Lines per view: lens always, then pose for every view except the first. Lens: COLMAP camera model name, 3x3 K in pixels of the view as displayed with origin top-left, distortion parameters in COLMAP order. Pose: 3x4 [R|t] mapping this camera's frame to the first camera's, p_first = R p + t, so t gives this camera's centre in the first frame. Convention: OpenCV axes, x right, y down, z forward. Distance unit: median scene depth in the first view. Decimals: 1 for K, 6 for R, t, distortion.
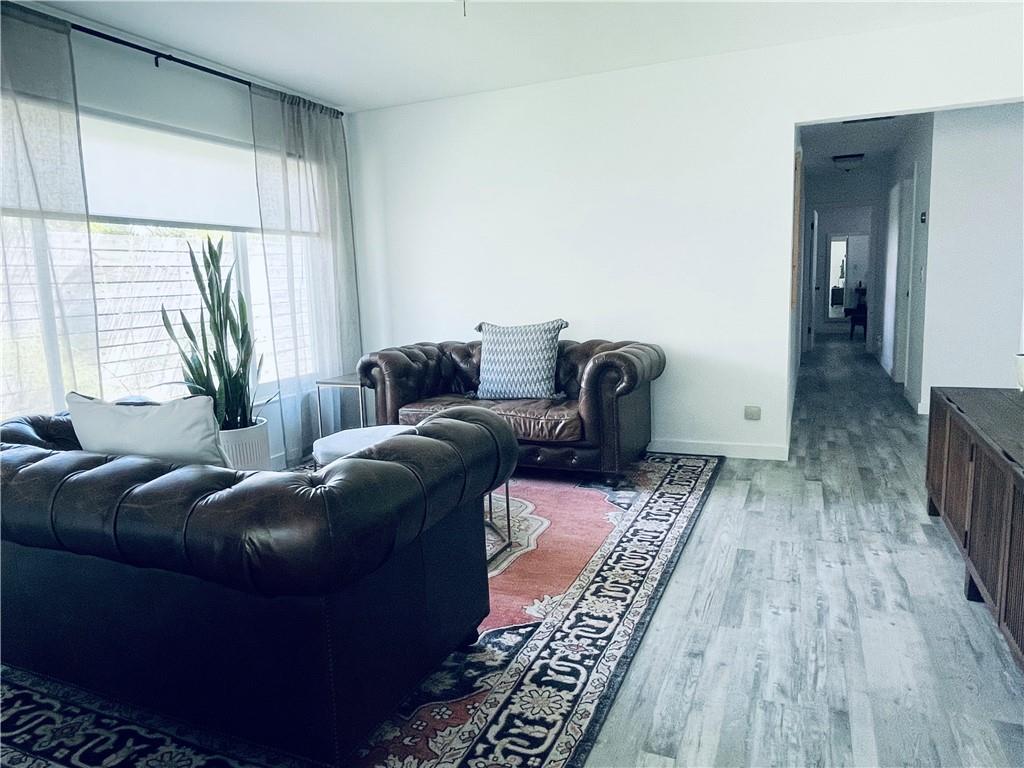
lens RADIAL K [[645.4, 0, 512.0], [0, 645.4, 384.0], [0, 0, 1]] dist [0.000096, -0.001310]
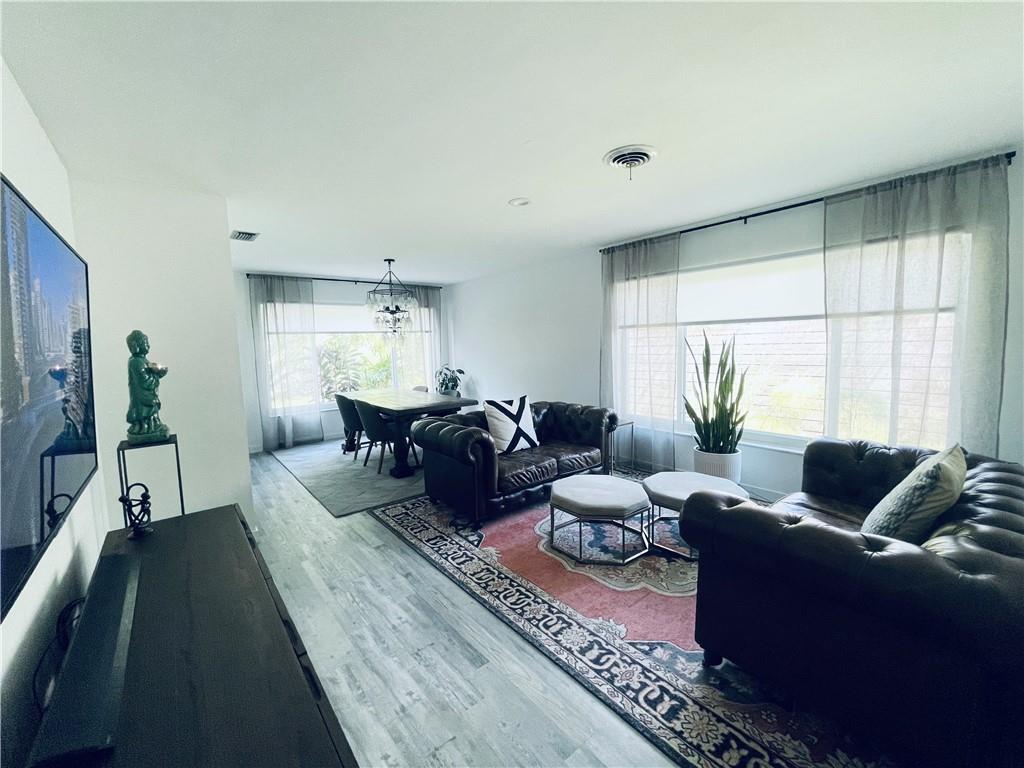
lens RADIAL K [[418.5, 0, 499.5], [0, 418.5, 382.0], [0, 0, 1]] dist [-0.014256, 0.000080]
pose [[-0.451721, 0.127557, -0.882994, 0.911819], [-0.102860, 0.975680, 0.193567, -0.322494], [0.886210, 0.178263, -0.427614, 1.278701]]
